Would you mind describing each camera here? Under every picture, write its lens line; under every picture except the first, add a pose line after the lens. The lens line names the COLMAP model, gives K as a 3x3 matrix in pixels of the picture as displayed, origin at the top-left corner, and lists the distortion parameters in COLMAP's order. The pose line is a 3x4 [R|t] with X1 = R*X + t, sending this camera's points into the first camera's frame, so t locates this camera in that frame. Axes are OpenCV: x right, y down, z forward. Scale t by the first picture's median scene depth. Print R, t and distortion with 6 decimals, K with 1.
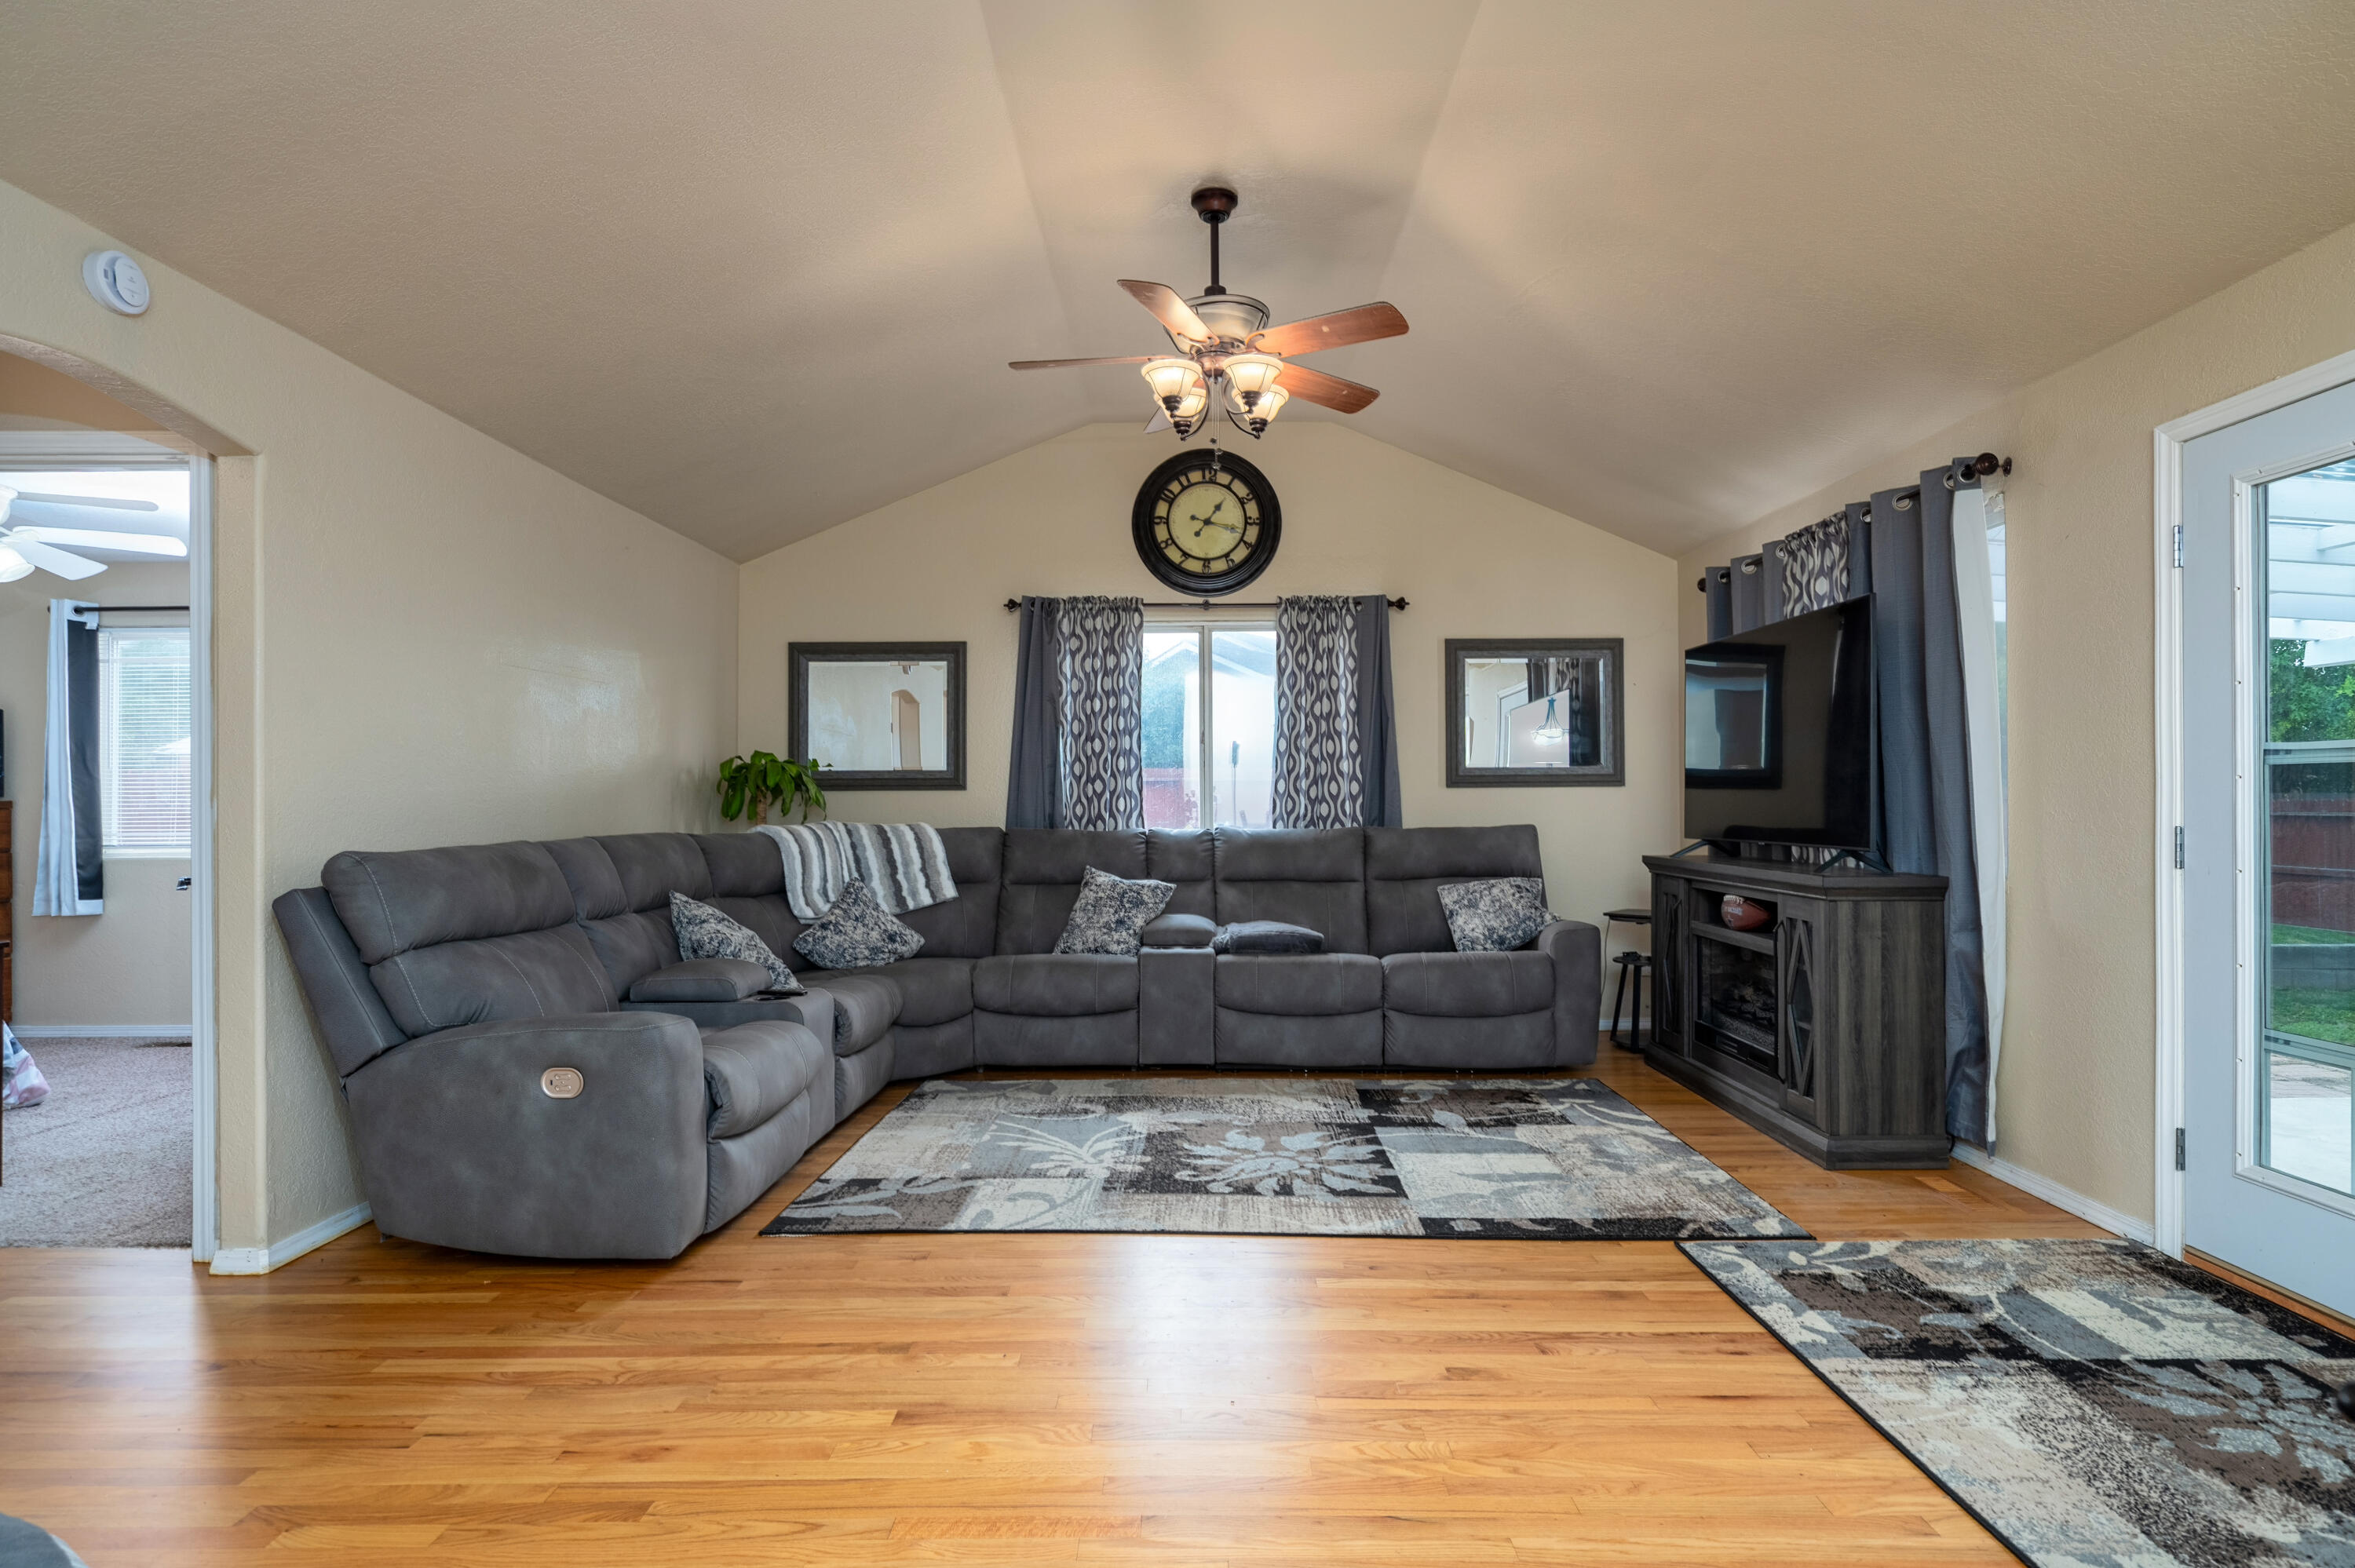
lens RADIAL K [[1206.9, 0, 1193.3], [0, 1206.9, 793.9], [0, 0, 1]] dist [-0.017056, 0.005421]
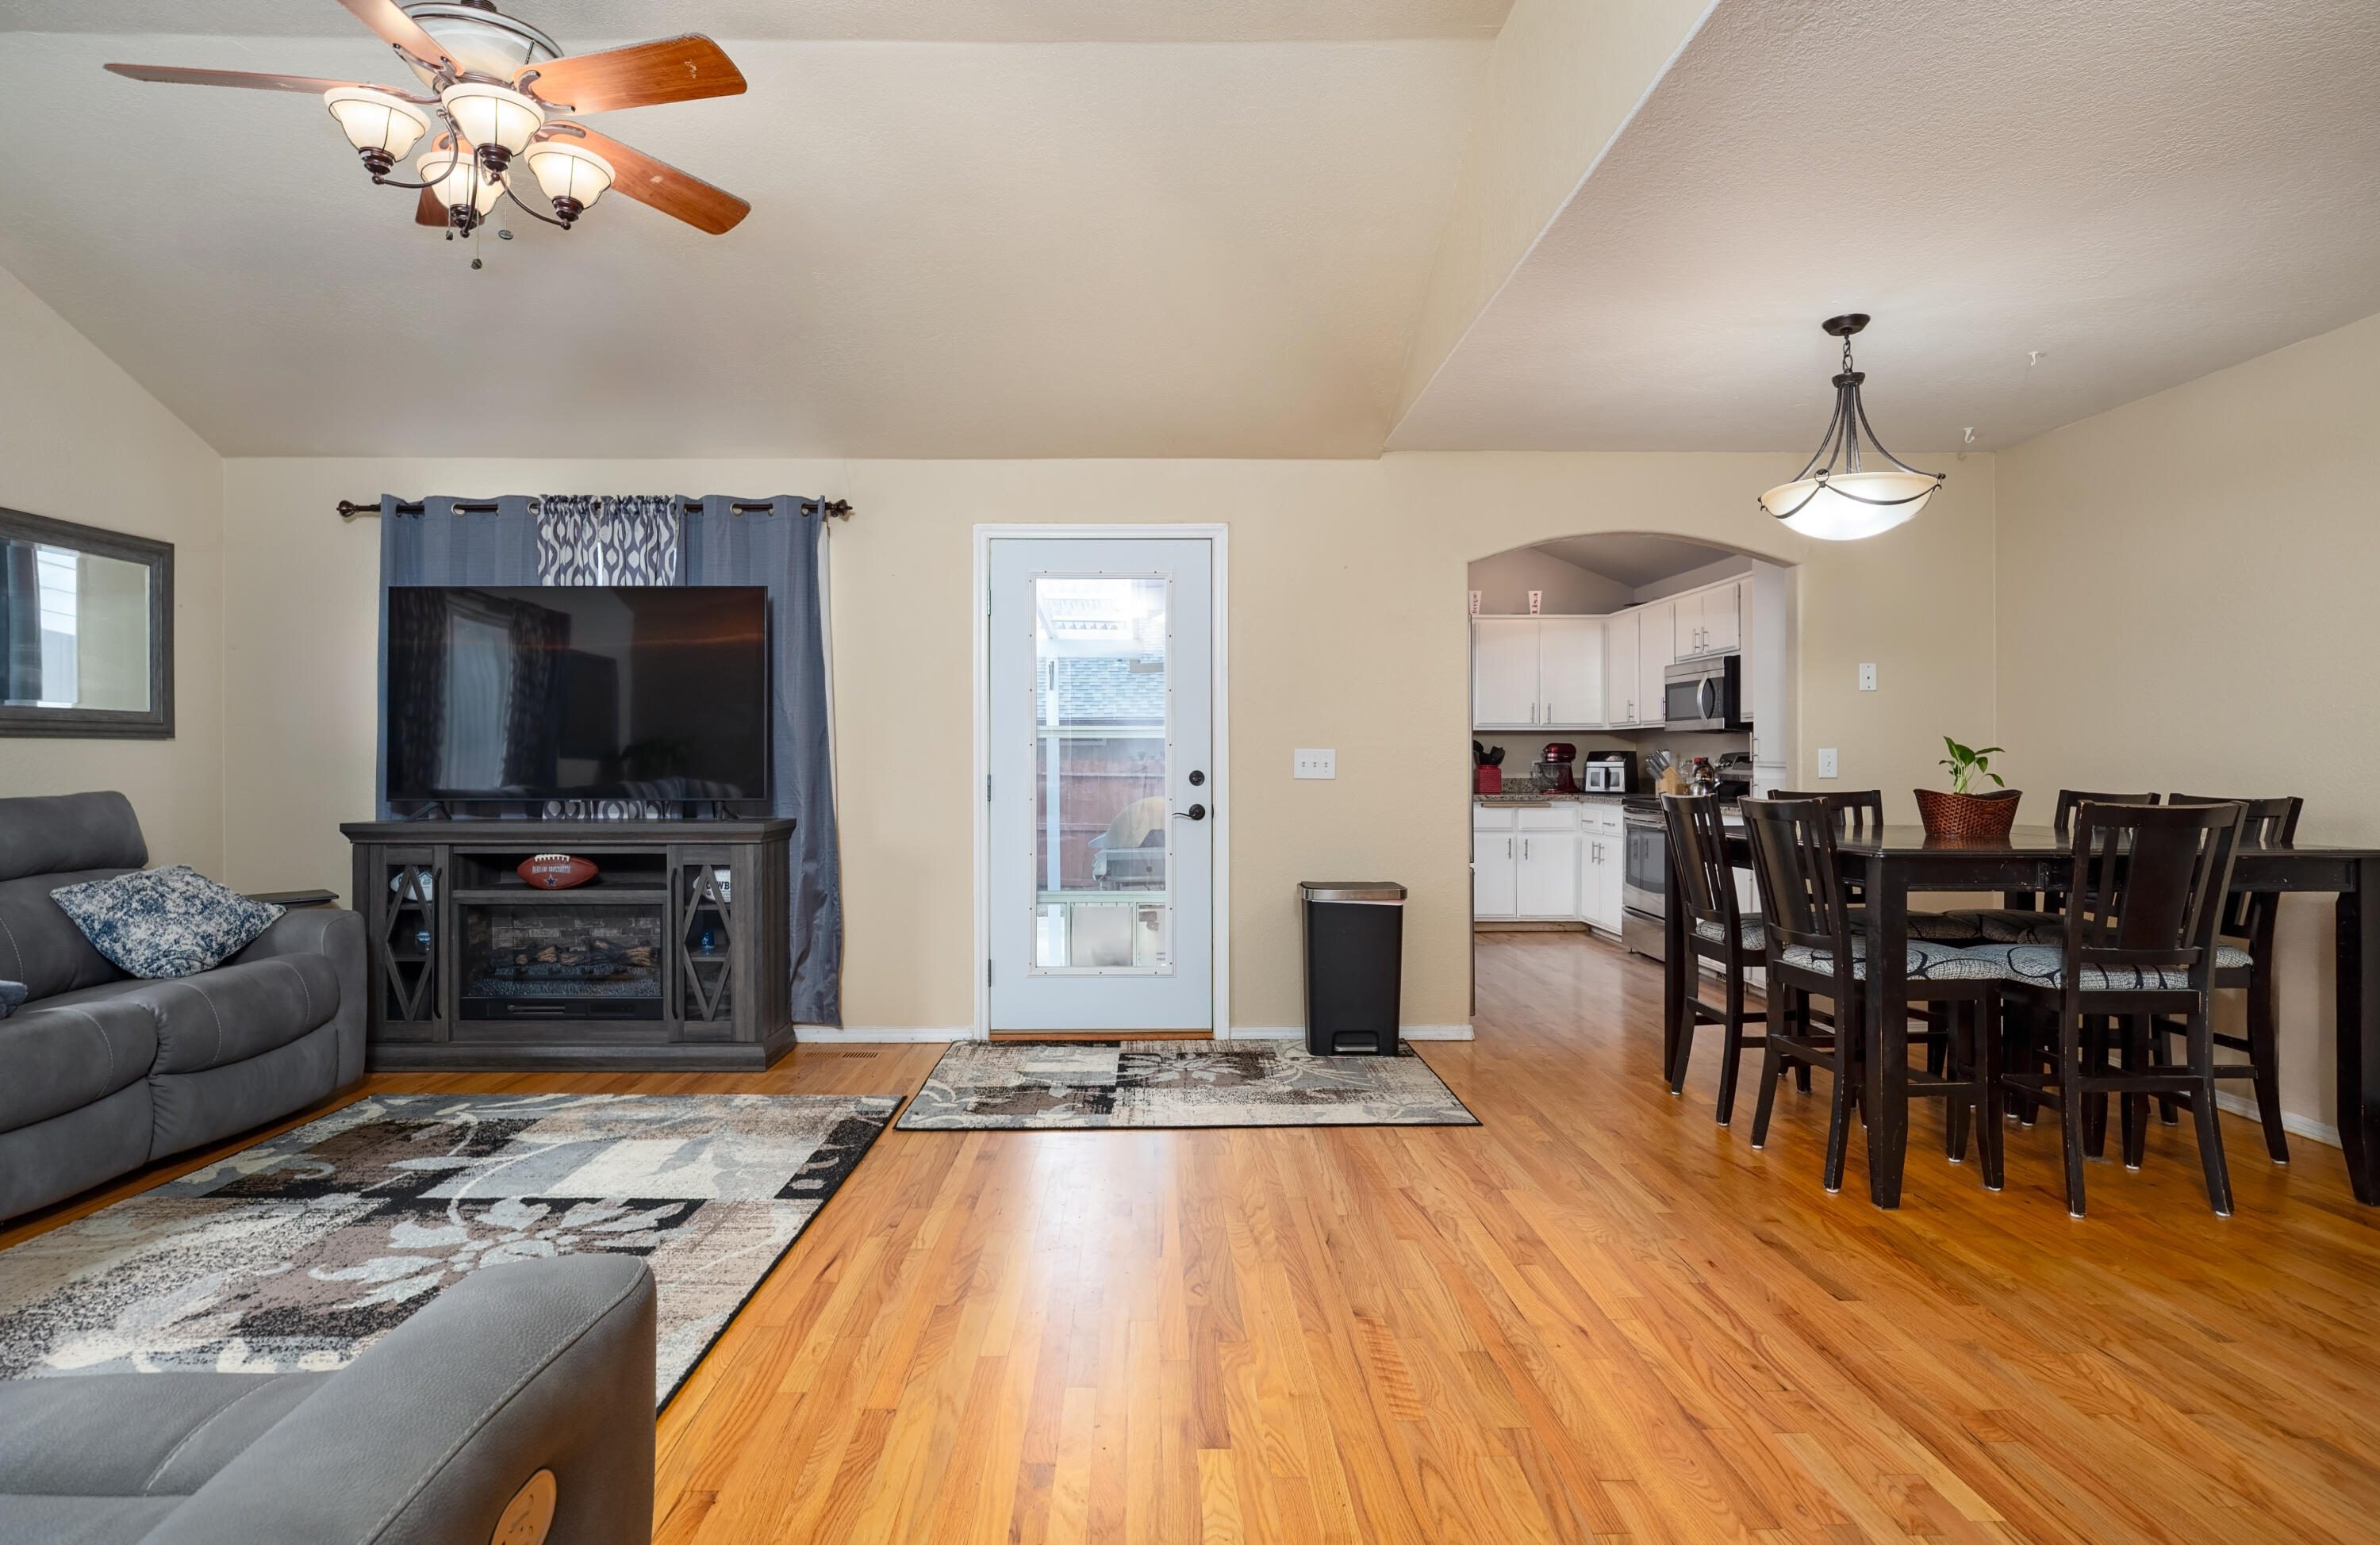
lens RADIAL K [[1184.0, 0, 1207.7], [0, 1184.0, 763.7], [0, 0, 1]] dist [-0.003109, 0.000899]
pose [[-0.012801, 0.001414, 0.999917, -0.622726], [-0.006420, 0.999978, -0.001496, 0.010014], [-0.999897, -0.006439, -0.012792, 0.568135]]
